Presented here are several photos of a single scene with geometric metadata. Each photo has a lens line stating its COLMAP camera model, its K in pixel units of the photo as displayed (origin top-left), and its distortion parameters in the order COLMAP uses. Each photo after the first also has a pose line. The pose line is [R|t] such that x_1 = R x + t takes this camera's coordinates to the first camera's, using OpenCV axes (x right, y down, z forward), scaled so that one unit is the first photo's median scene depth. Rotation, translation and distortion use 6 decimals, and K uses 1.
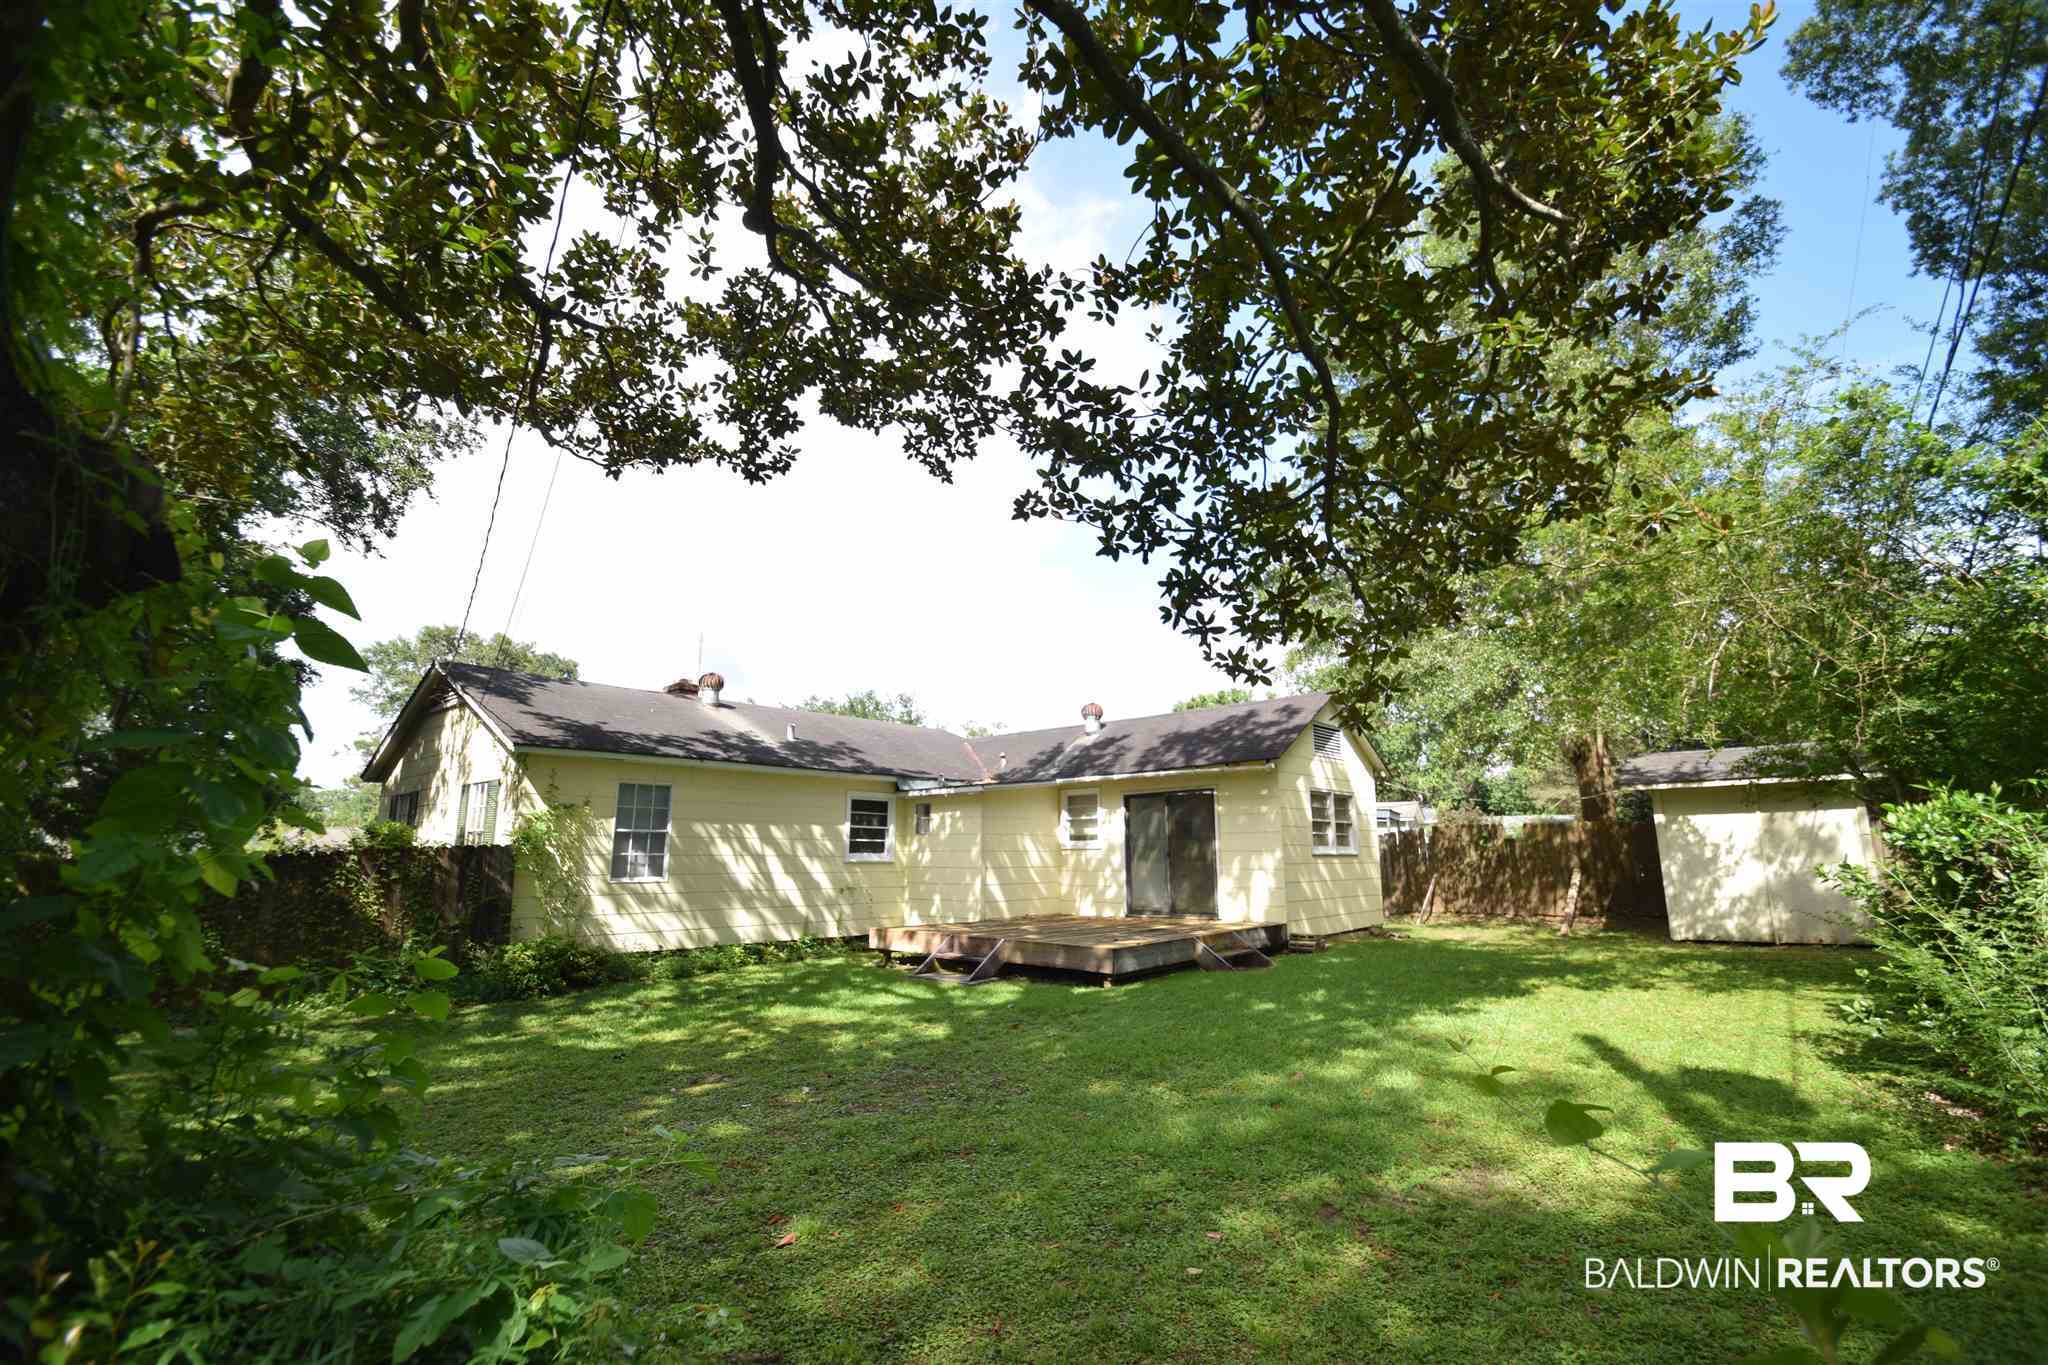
lens RADIAL K [[888.6, 0, 1016.0], [0, 888.6, 675.4], [0, 0, 1]] dist [-0.006908, -0.002886]
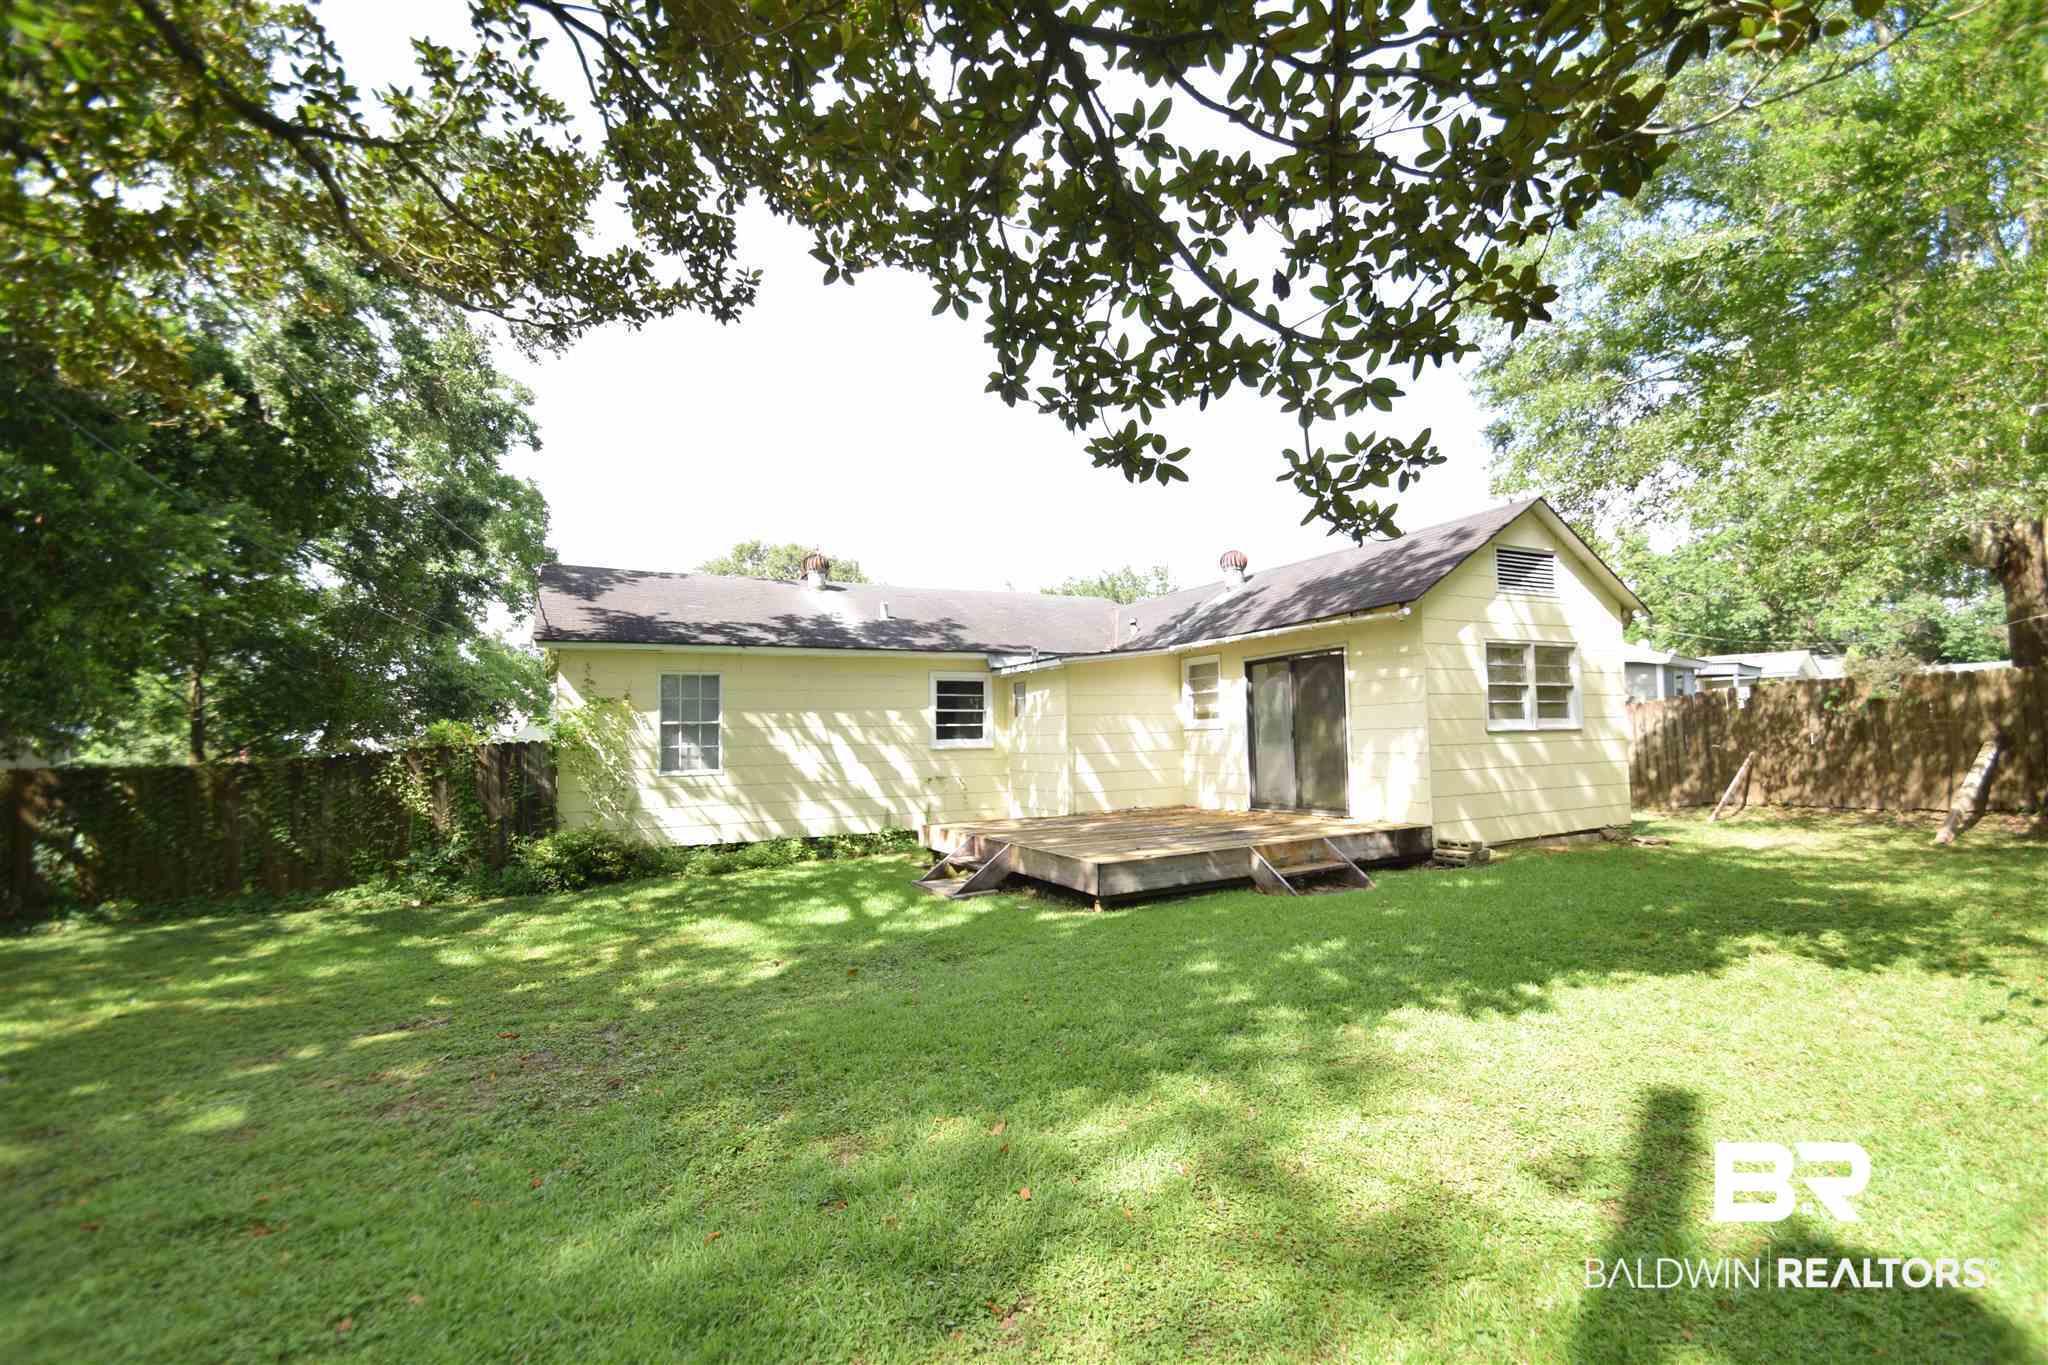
lens RADIAL K [[888.6, 0, 1035.0], [0, 888.6, 679.6], [0, 0, 1]] dist [-0.006908, -0.002886]
pose [[0.941490, -0.039879, -0.334675, 0.218193], [0.086512, 0.988301, 0.125607, 0.036022], [0.325750, -0.147211, 0.933925, 0.203370]]
